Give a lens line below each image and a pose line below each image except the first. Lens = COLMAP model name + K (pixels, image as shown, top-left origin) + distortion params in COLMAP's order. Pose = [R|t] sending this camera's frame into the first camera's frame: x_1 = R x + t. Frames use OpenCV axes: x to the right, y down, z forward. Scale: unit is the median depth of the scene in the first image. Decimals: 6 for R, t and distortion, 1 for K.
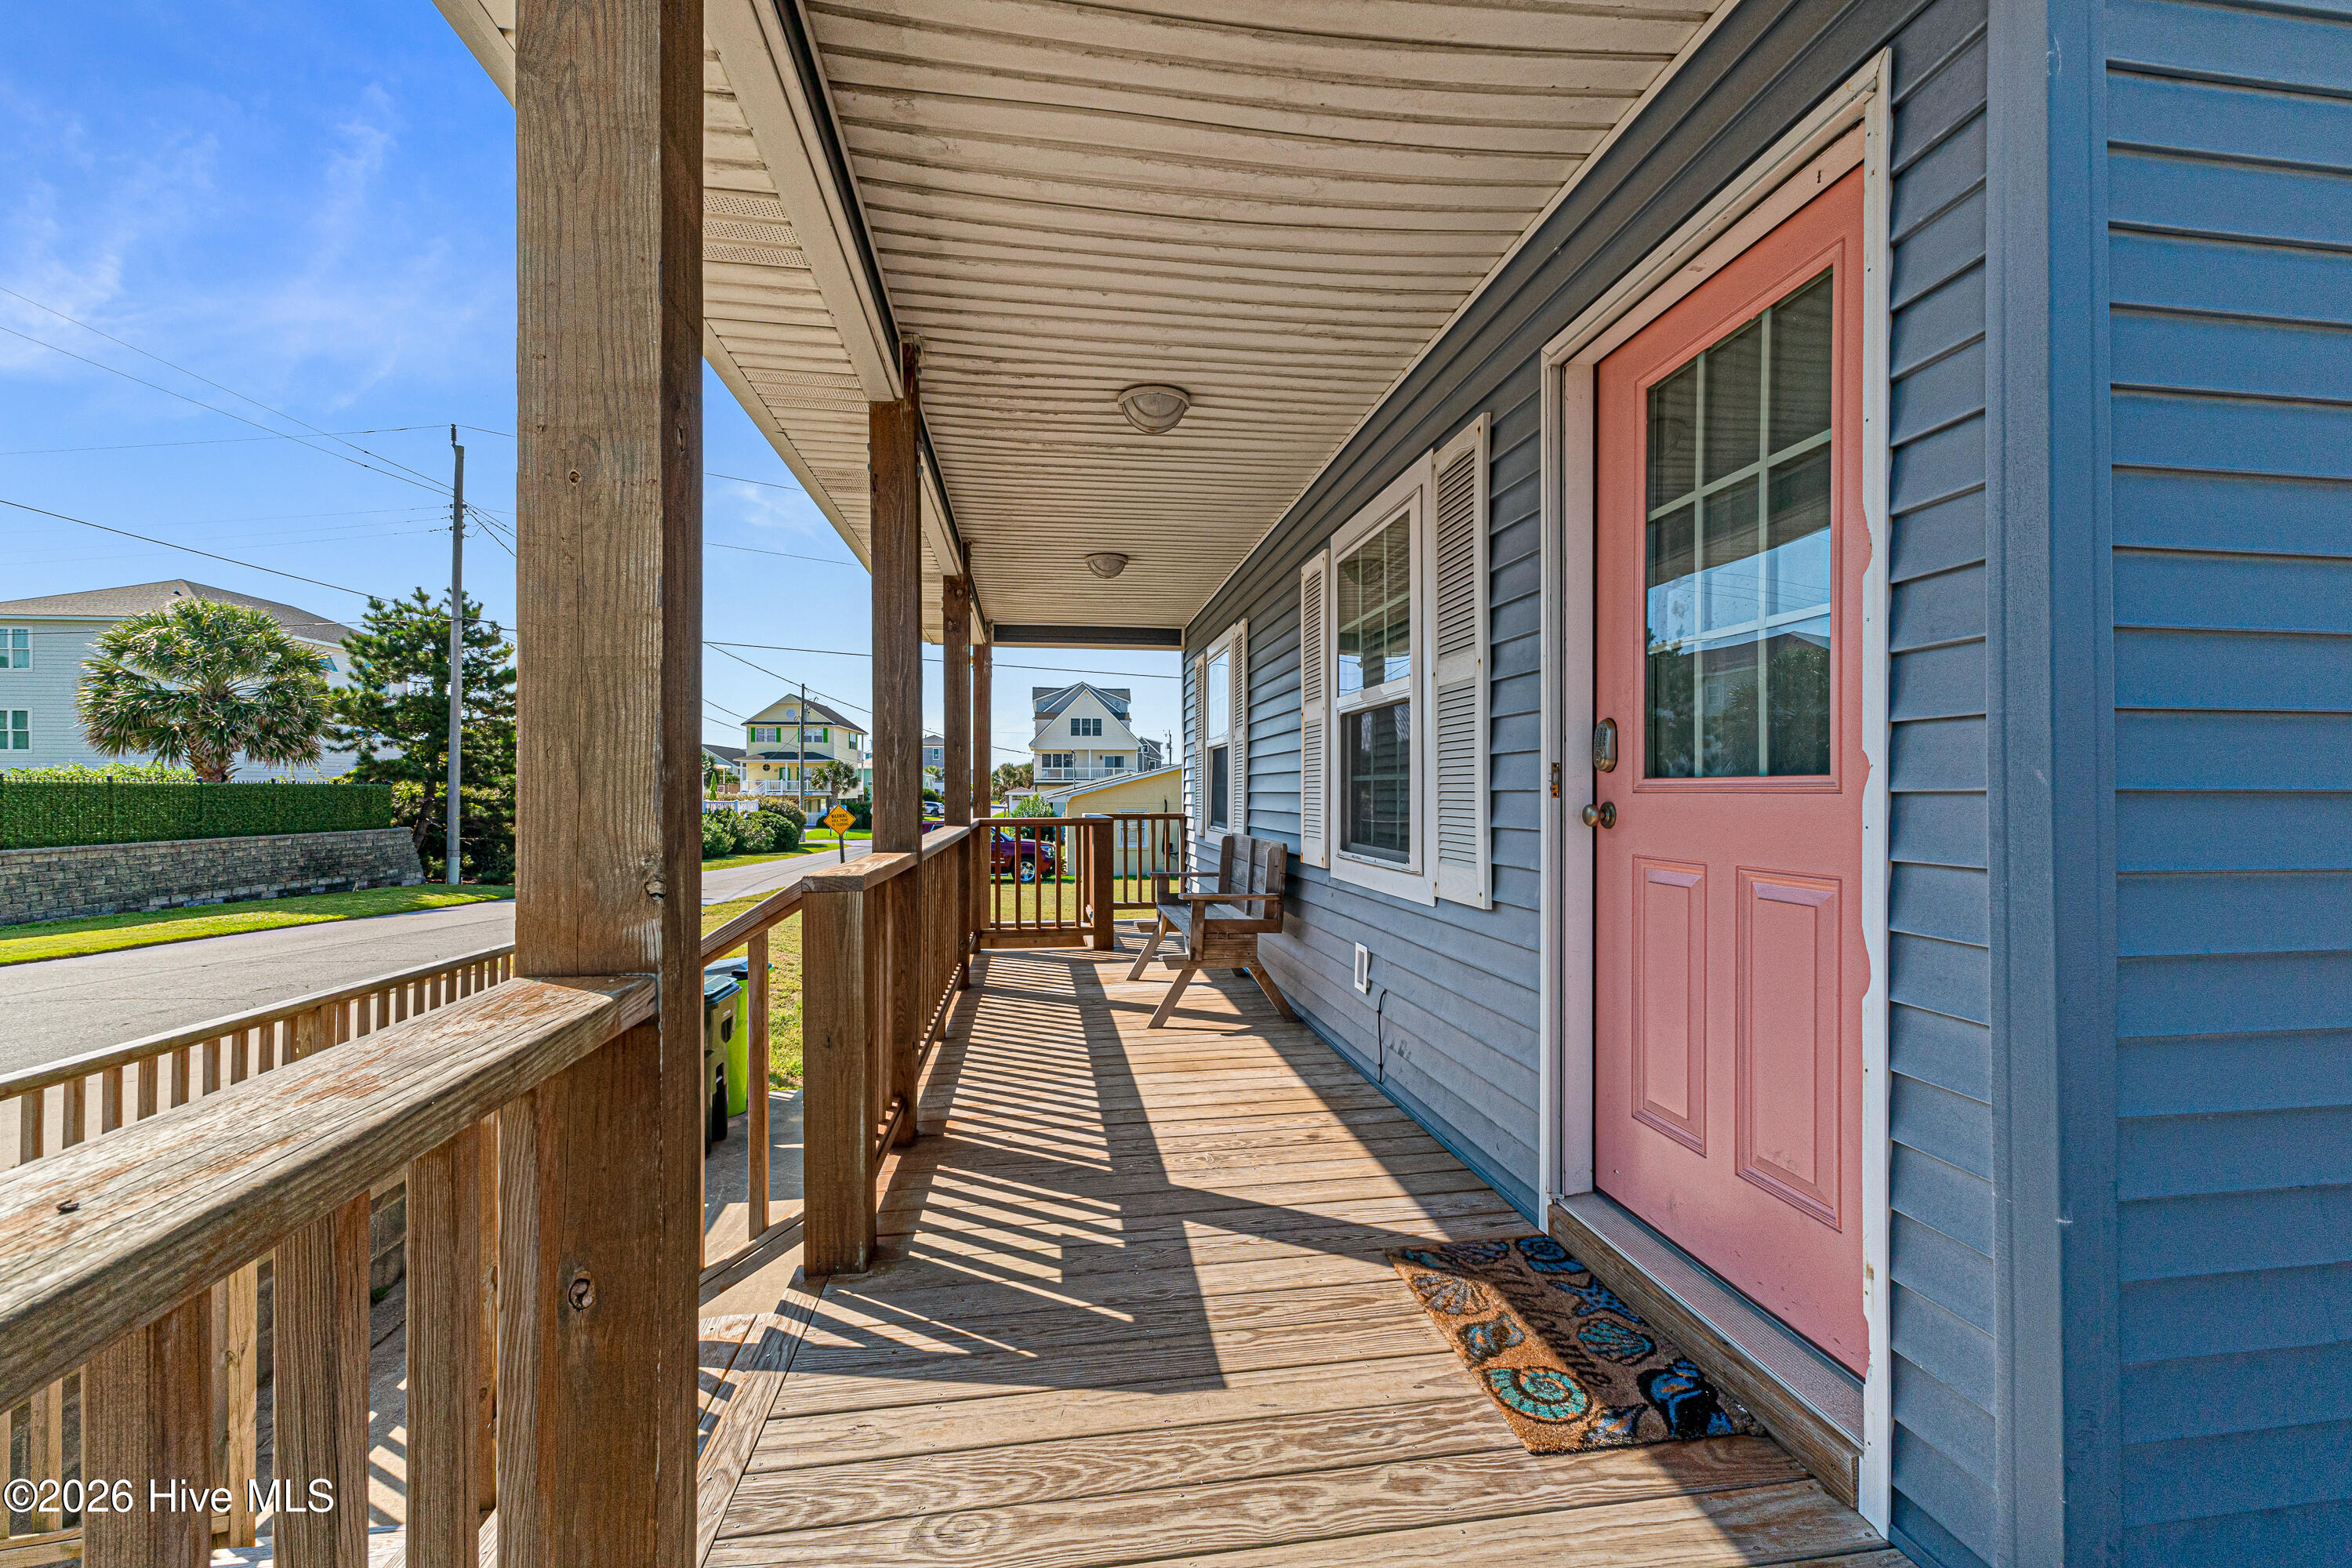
lens RADIAL K [[972.9, 0, 1165.2], [0, 972.9, 787.2], [0, 0, 1]] dist [0.006543, 0.000164]
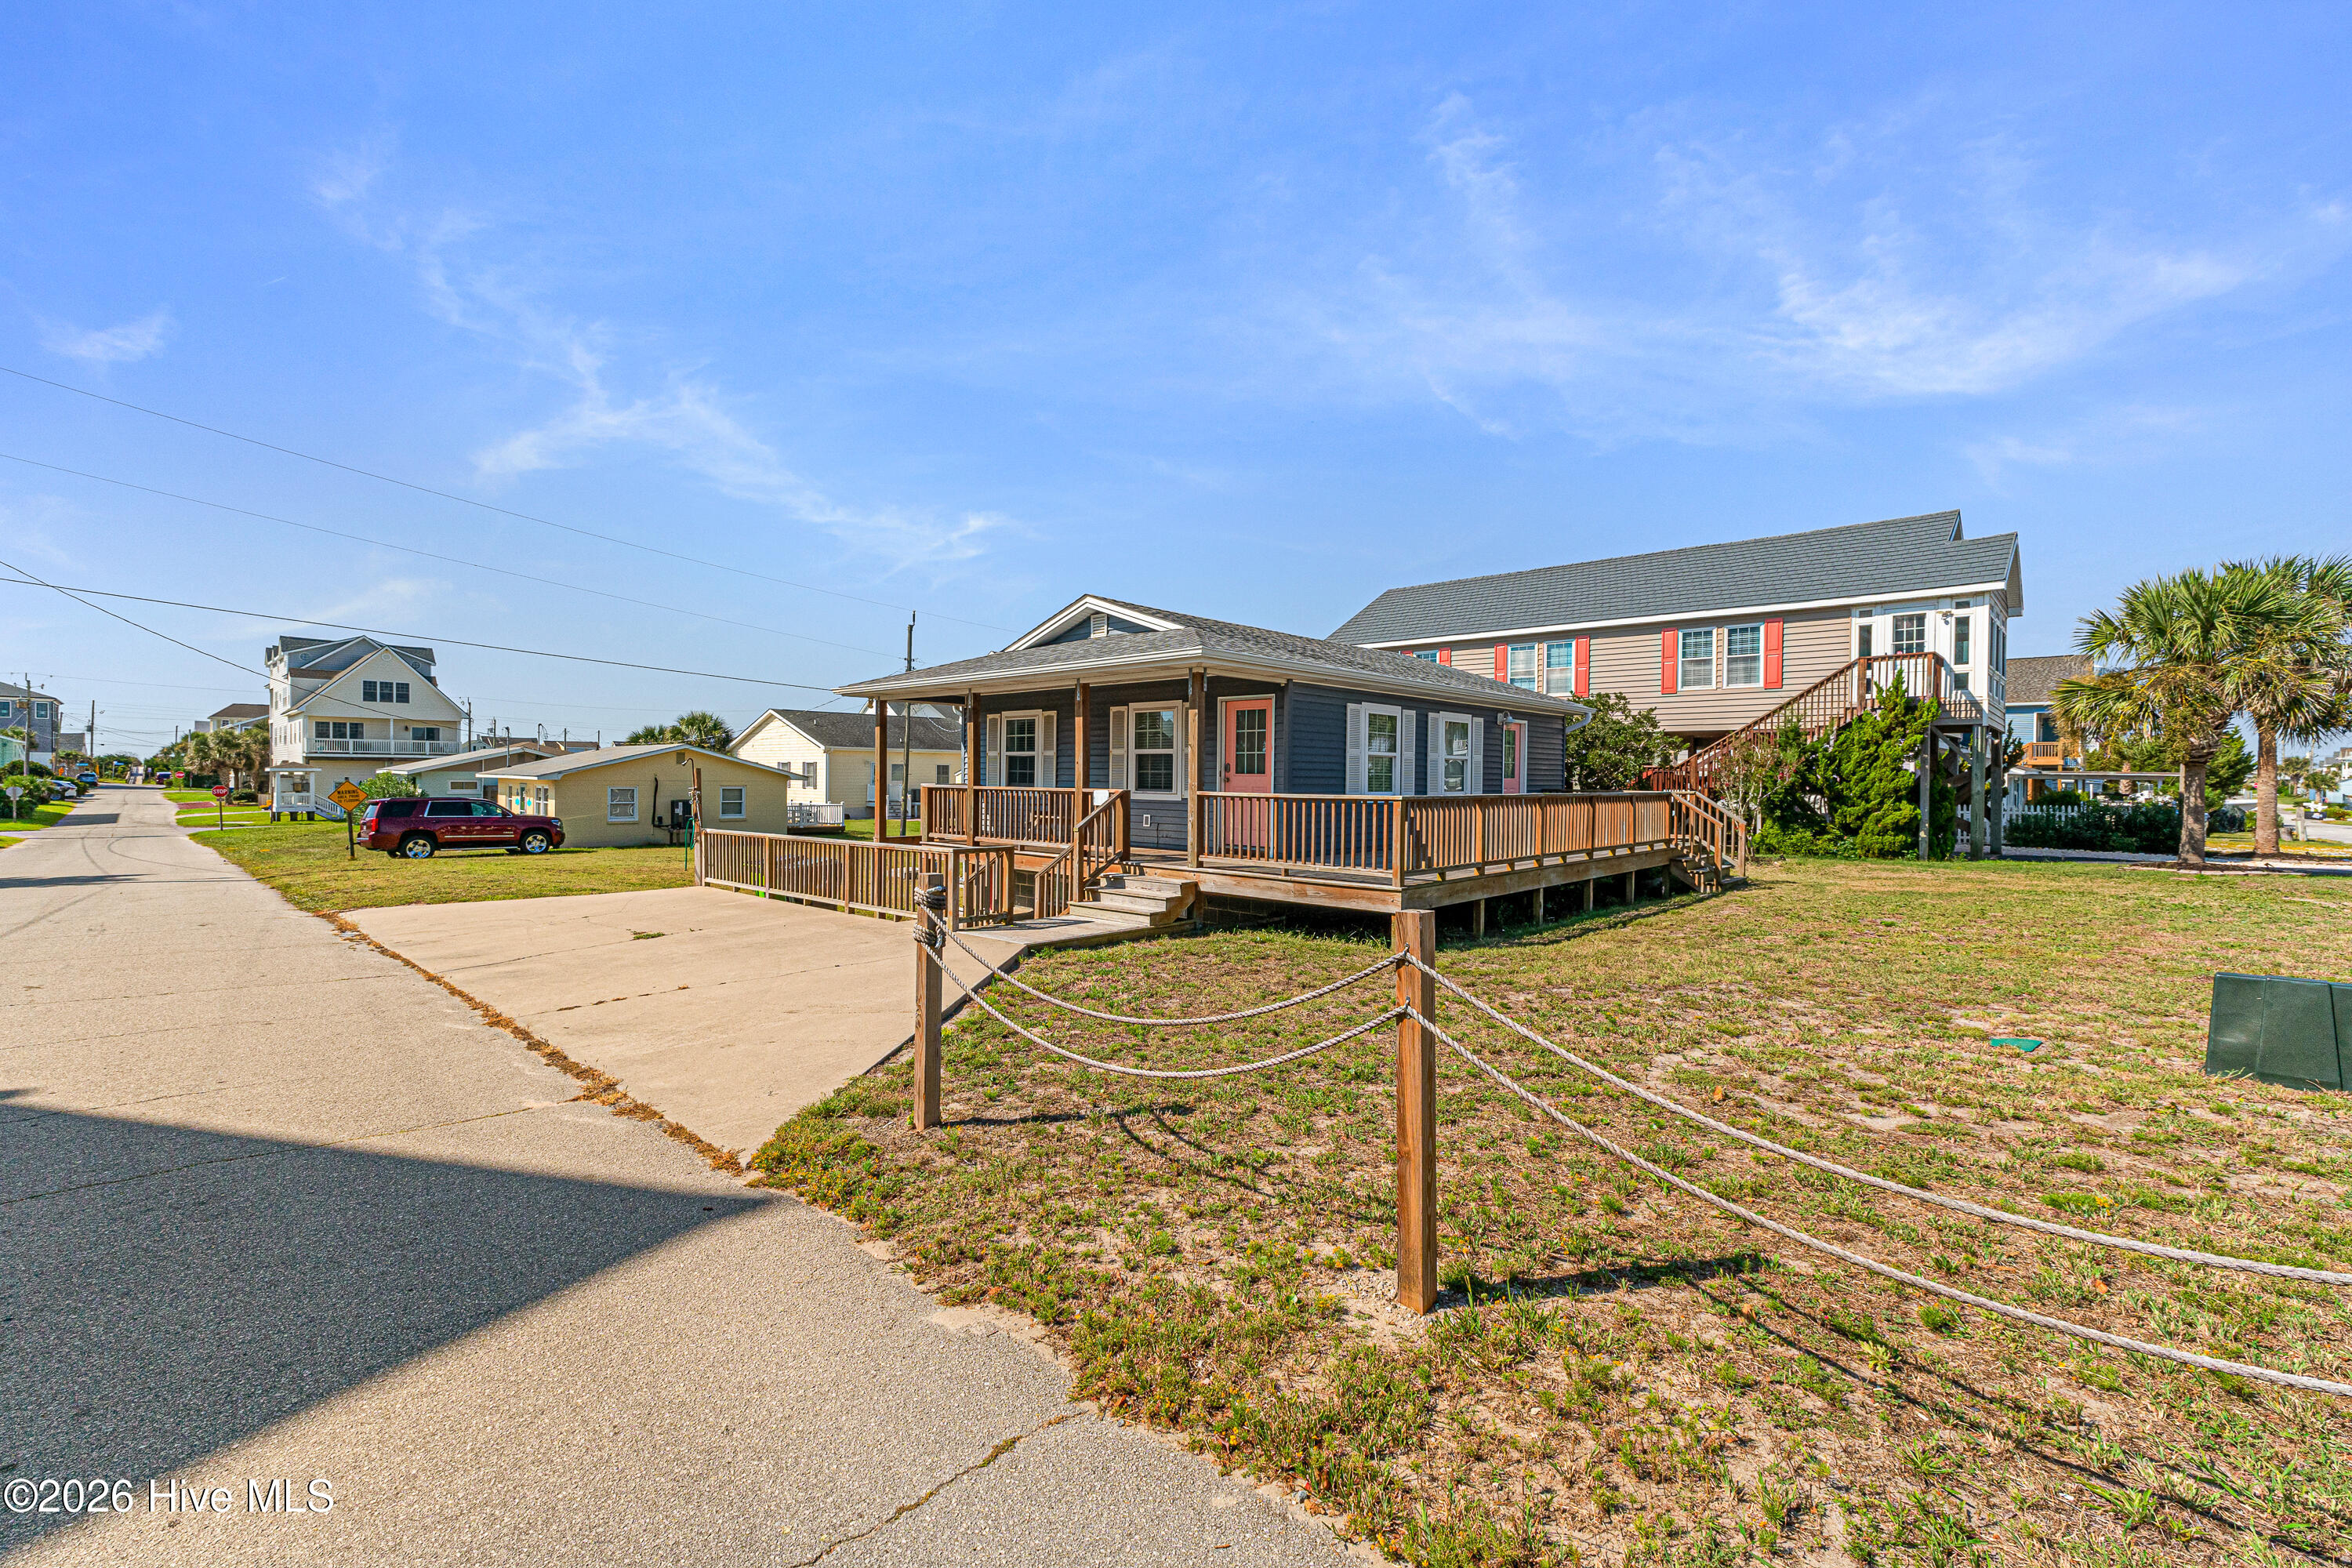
lens RADIAL K [[1001.2, 0, 1177.3], [0, 1001.2, 780.0], [0, 0, 1]] dist [0.009089, -0.000148]
pose [[0.763359, 0.001463, 0.645973, -2.426910], [-0.010288, 0.999898, 0.009893, -0.017958], [-0.645893, -0.014198, 0.763296, -2.219687]]
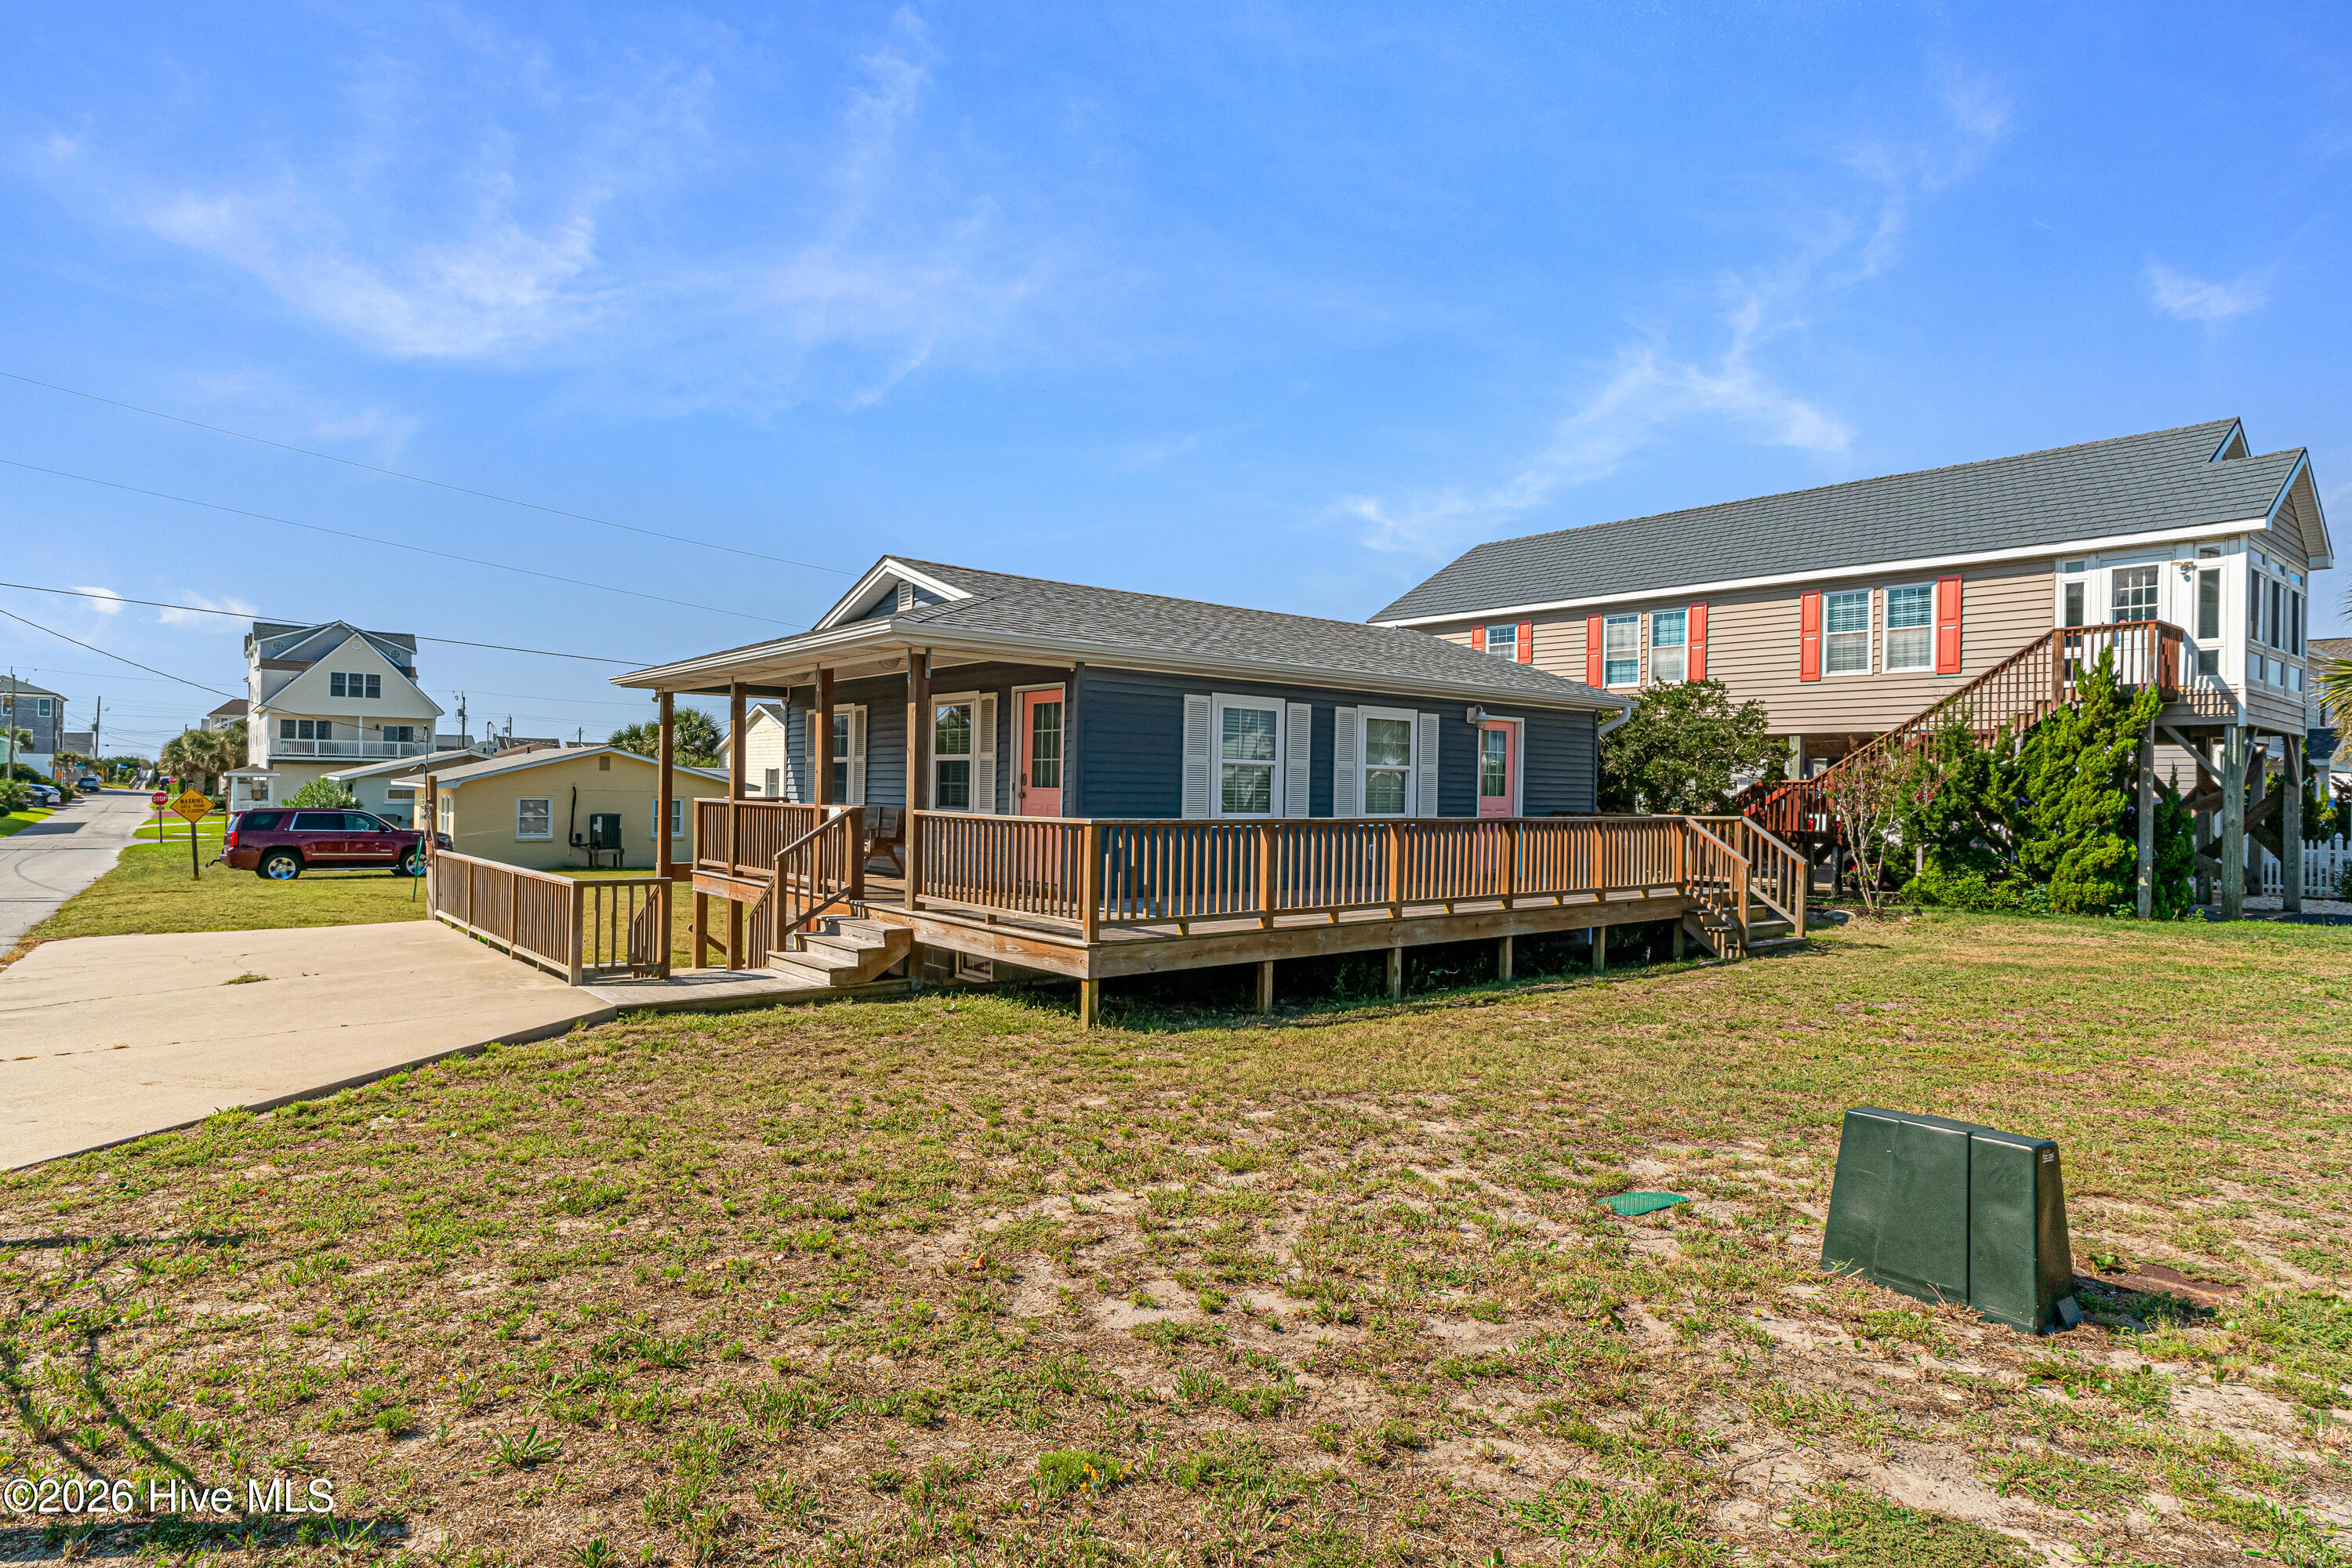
lens RADIAL K [[1272.9, 0, 1188.6], [0, 1272.9, 774.0], [0, 0, 1]] dist [-0.003610, -0.001985]
pose [[0.842219, 0.016549, 0.538881, -1.345146], [-0.017089, 0.999846, -0.003996, -0.038616], [-0.538865, -0.005844, 0.842372, -2.826884]]
